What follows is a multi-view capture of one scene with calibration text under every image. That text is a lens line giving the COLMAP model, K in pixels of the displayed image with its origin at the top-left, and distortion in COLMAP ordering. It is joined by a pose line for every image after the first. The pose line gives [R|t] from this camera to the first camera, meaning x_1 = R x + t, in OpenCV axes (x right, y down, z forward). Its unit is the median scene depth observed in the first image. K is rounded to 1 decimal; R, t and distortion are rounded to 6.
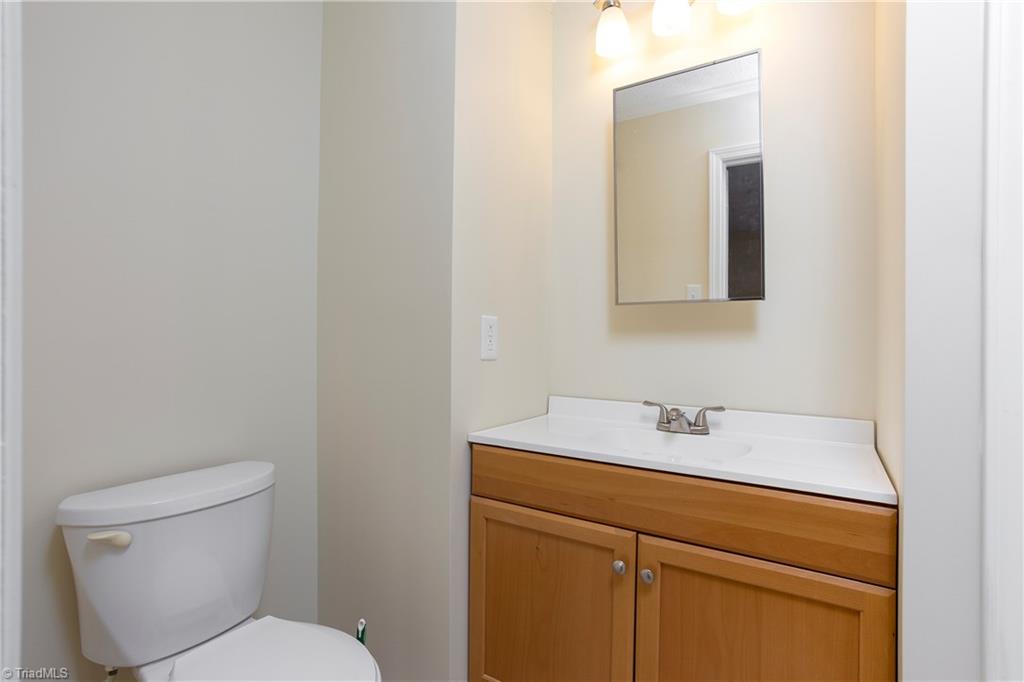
lens RADIAL K [[502.7, 0, 511.8], [0, 502.7, 336.5], [0, 0, 1]] dist [-0.052701, 0.033645]
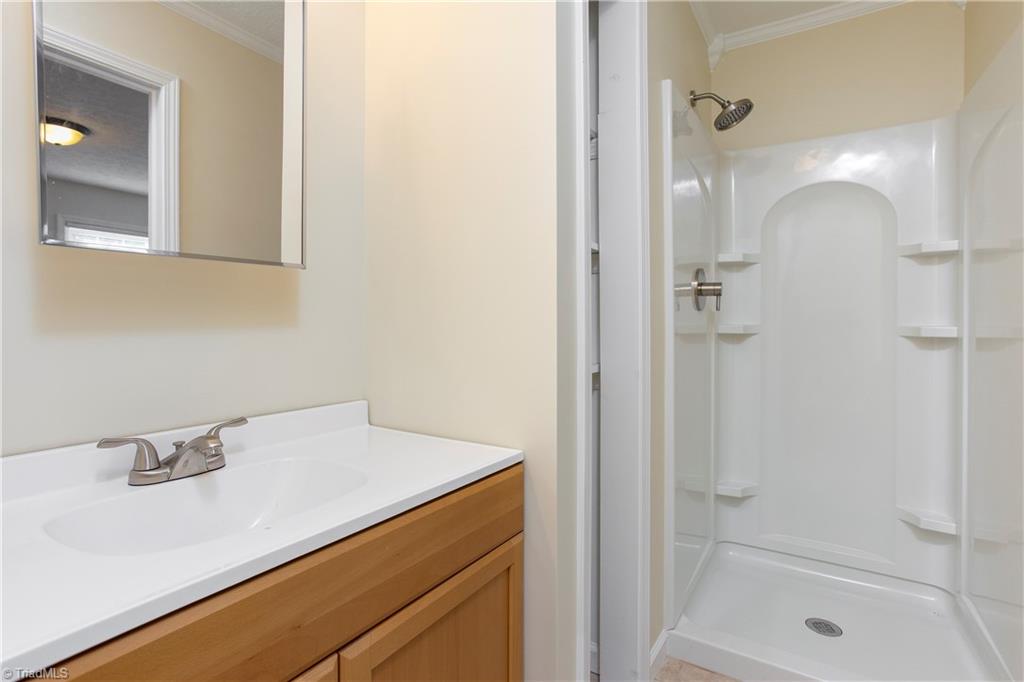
lens RADIAL K [[502.7, 0, 511.8], [0, 502.7, 336.5], [0, 0, 1]] dist [-0.052701, 0.033645]
pose [[0.006319, -0.021441, 0.999750, -0.235482], [0.003473, 0.999765, 0.021419, 0.018717], [-0.999974, 0.003337, 0.006392, 0.627607]]
